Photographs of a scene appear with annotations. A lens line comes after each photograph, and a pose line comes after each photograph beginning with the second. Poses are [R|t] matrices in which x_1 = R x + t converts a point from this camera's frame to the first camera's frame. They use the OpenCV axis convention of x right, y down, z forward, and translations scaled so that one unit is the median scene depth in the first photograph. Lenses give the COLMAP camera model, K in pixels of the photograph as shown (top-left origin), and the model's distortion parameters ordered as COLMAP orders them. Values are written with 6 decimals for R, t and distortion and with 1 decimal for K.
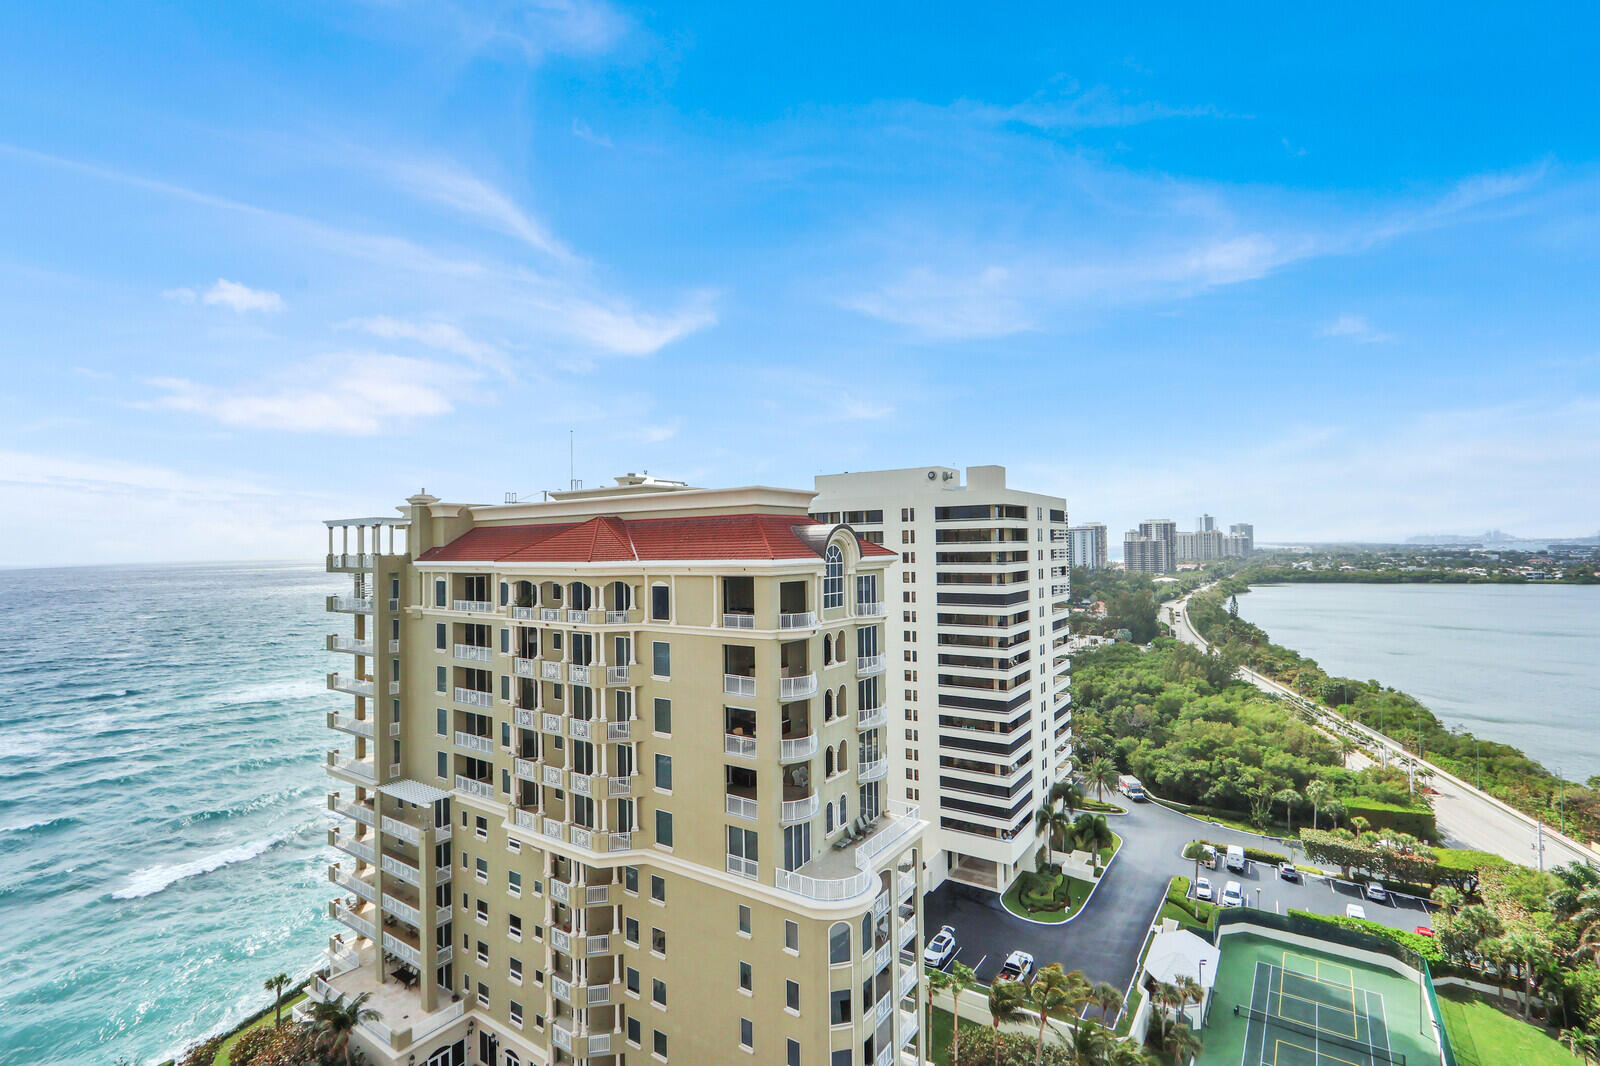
lens RADIAL K [[745.6, 0, 788.8], [0, 745.6, 534.6], [0, 0, 1]] dist [-0.018938, 0.005392]
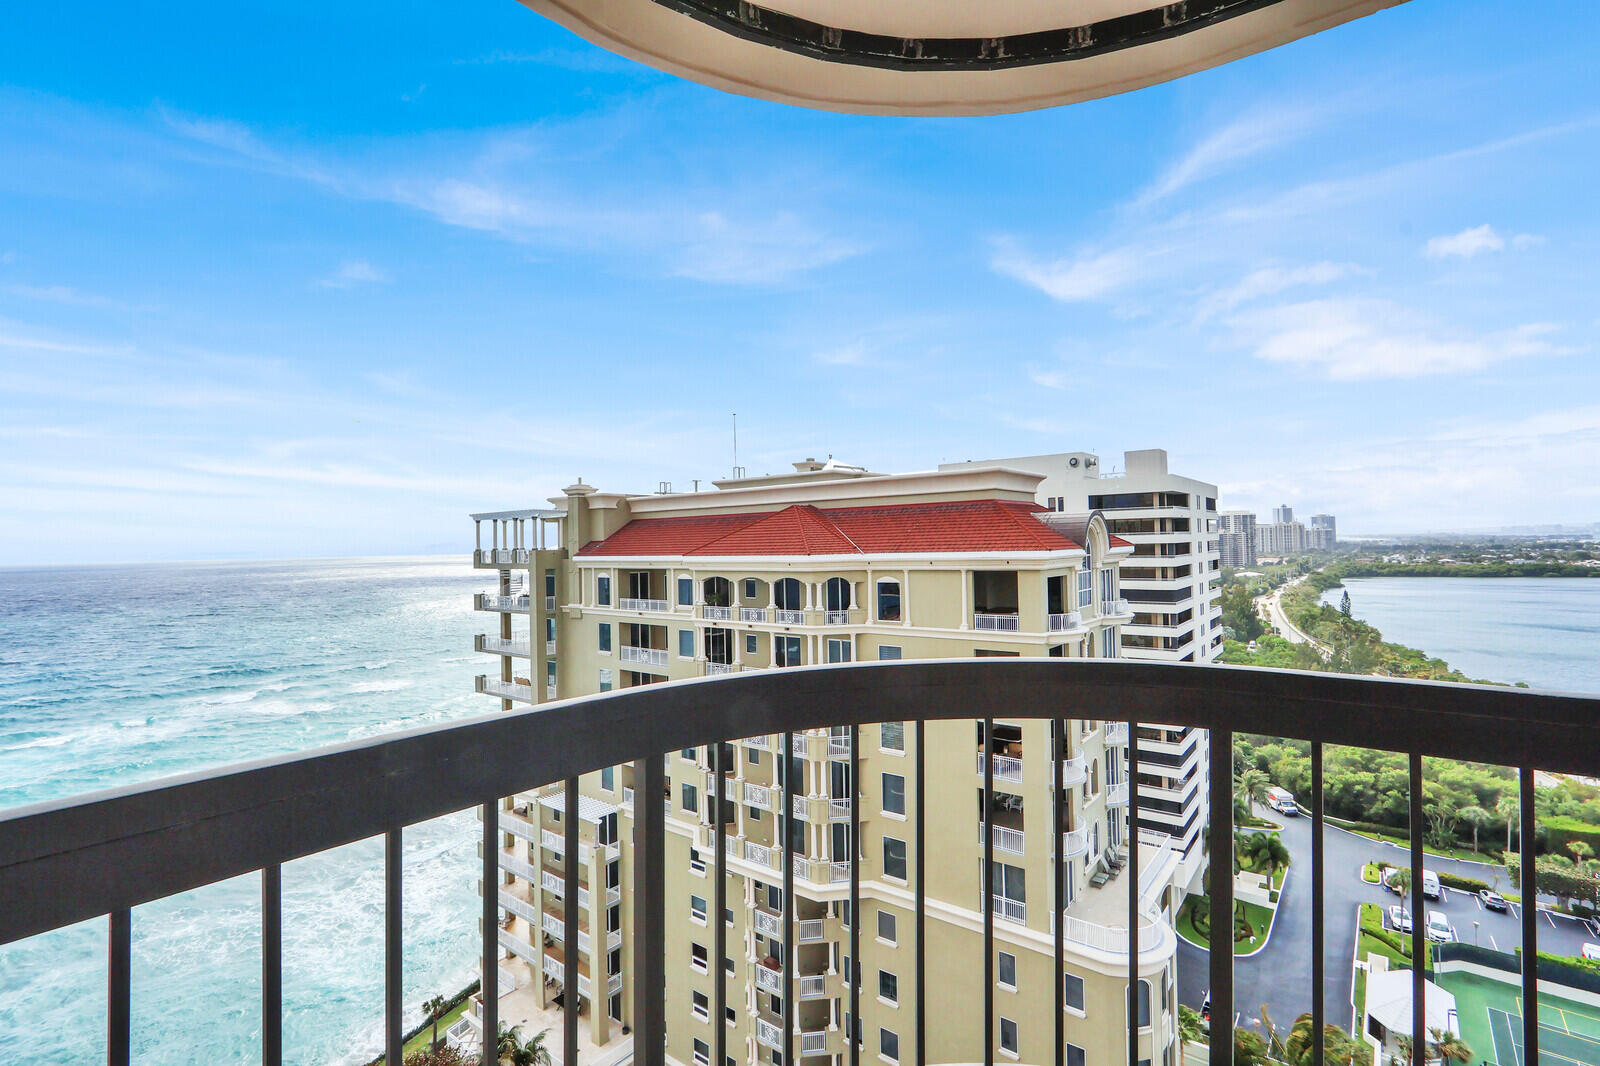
lens RADIAL K [[745.6, 0, 784.7], [0, 745.6, 527.3], [0, 0, 1]] dist [-0.018938, 0.005392]
pose [[0.997497, -0.007669, -0.070286, -0.119410], [0.007354, 0.999962, -0.004738, 0.003960], [0.070319, 0.004209, 0.997516, 0.059080]]
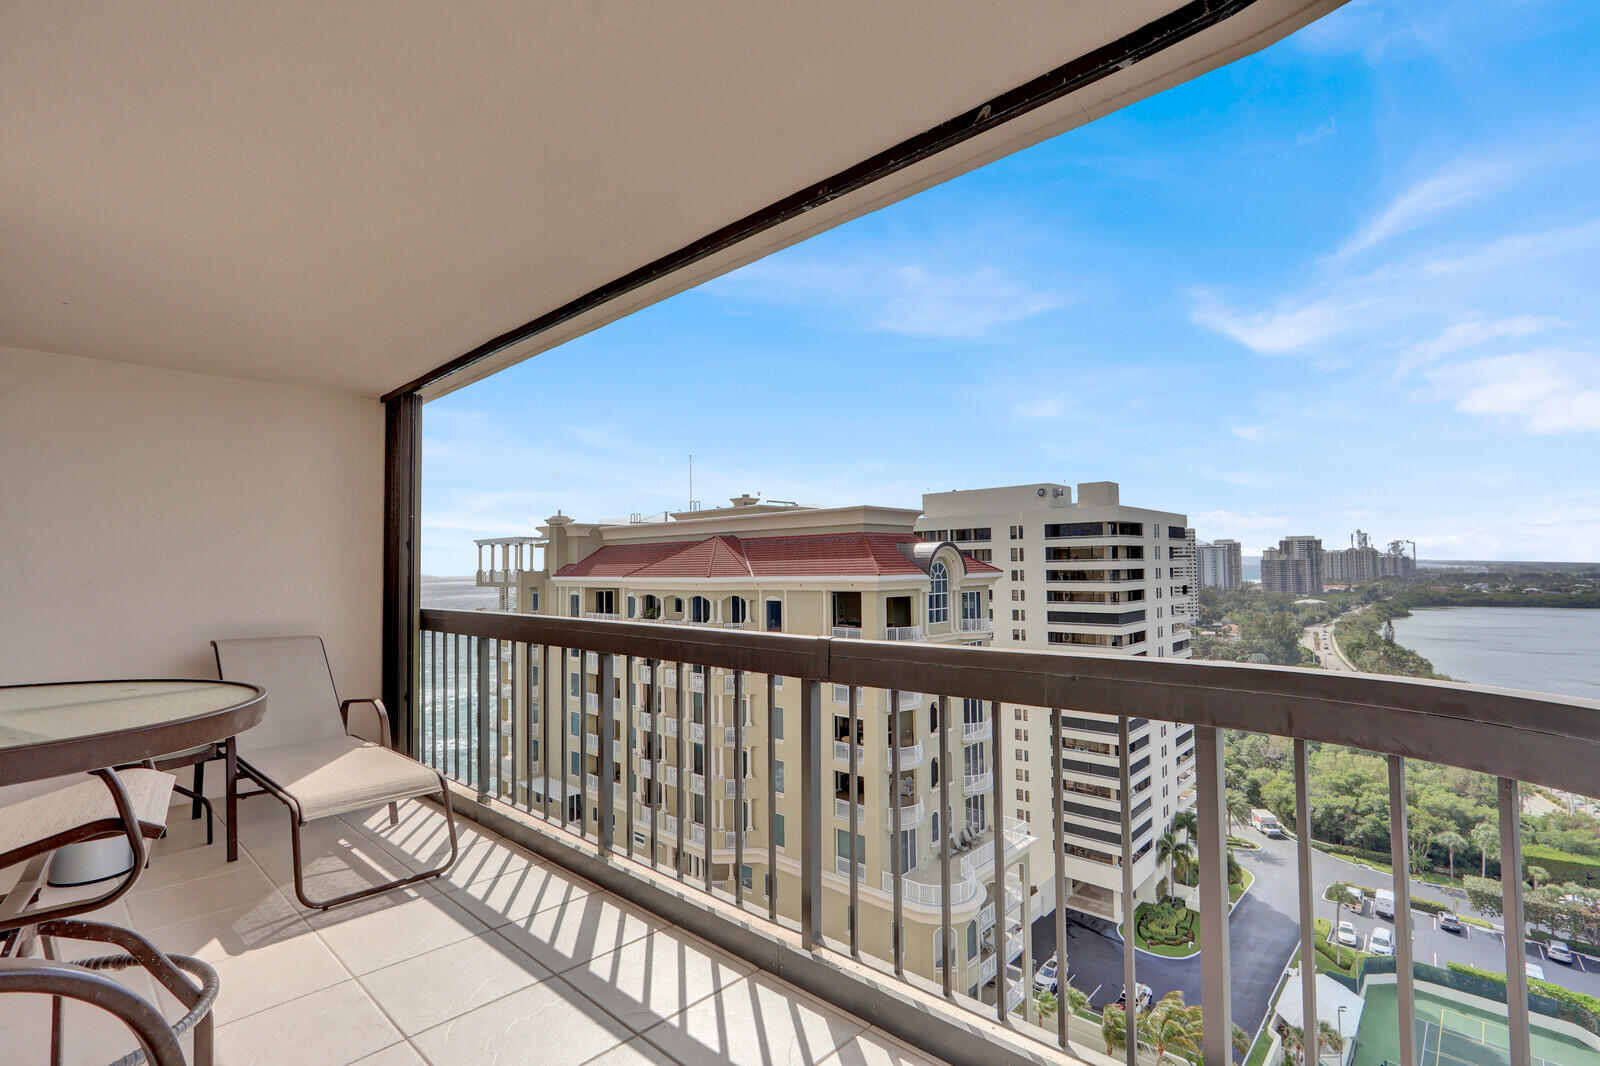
lens RADIAL K [[745.6, 0, 787.5], [0, 745.6, 534.7], [0, 0, 1]] dist [-0.018938, 0.005392]
pose [[0.989315, -0.003541, -0.145752, 0.002104], [0.000001, 0.999705, -0.024280, 0.000524], [0.145795, 0.024020, 0.989023, -0.030030]]
